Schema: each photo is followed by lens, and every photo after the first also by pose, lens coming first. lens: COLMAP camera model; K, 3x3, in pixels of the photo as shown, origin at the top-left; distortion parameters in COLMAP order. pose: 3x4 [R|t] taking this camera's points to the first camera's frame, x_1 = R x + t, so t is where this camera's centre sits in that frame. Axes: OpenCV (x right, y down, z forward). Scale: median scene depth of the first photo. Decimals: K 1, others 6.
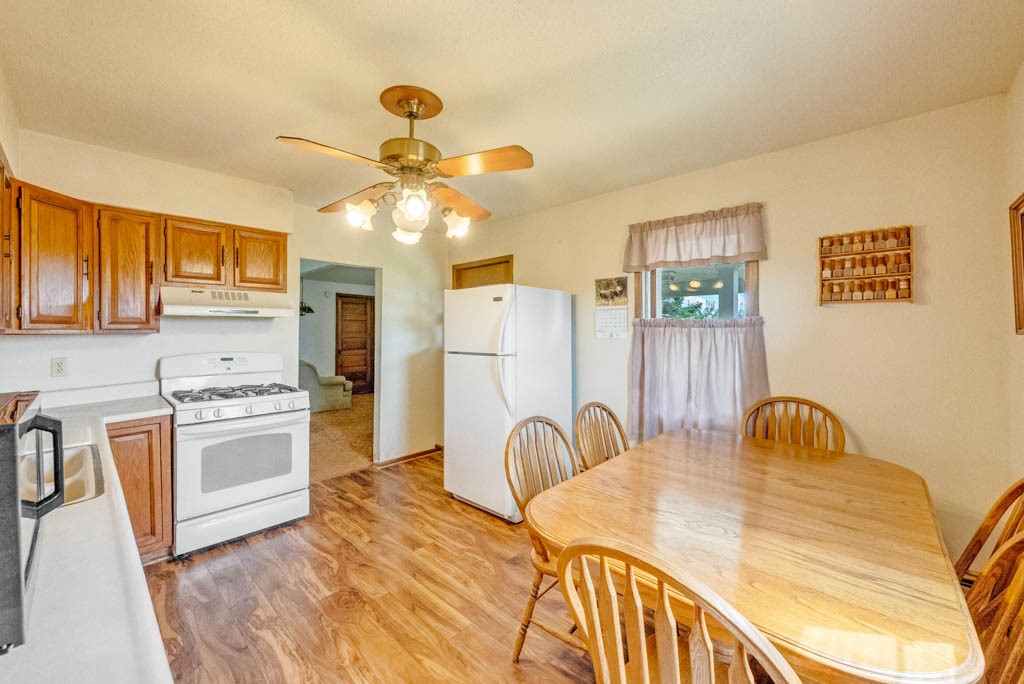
lens RADIAL K [[401.7, 0, 510.4], [0, 401.7, 334.7], [0, 0, 1]] dist [-0.000942, -0.000015]
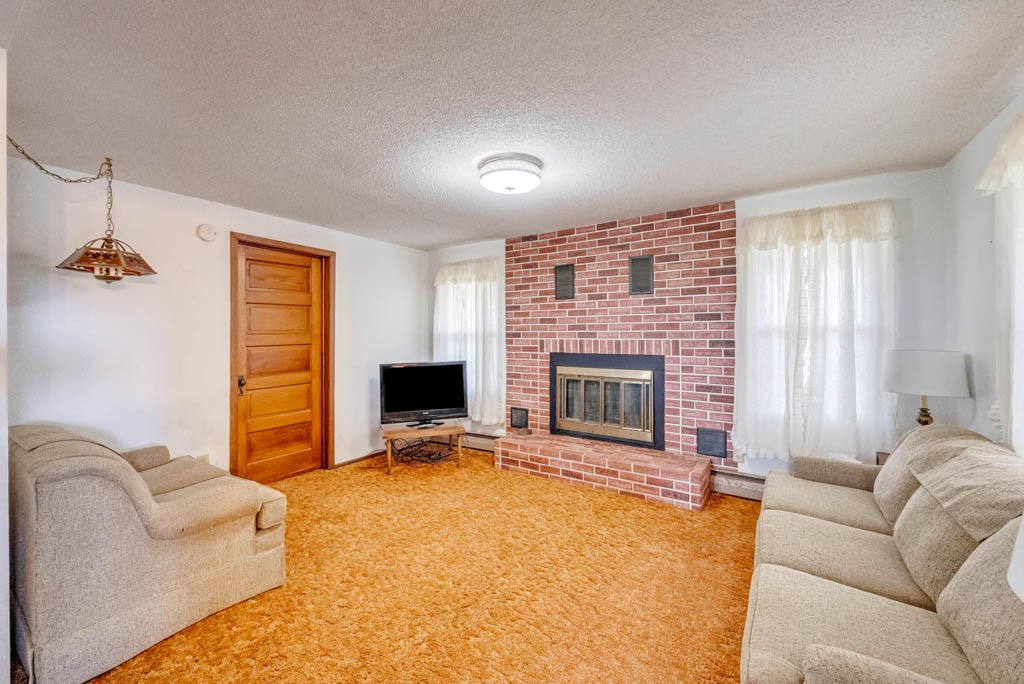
lens RADIAL K [[401.7, 0, 518.6], [0, 401.7, 331.0], [0, 0, 1]] dist [-0.000942, -0.000015]
pose [[0.980259, -0.005805, 0.197631, -0.222906], [0.007878, 0.999922, -0.009703, -0.000709], [-0.197560, 0.011069, 0.980228, 0.527617]]
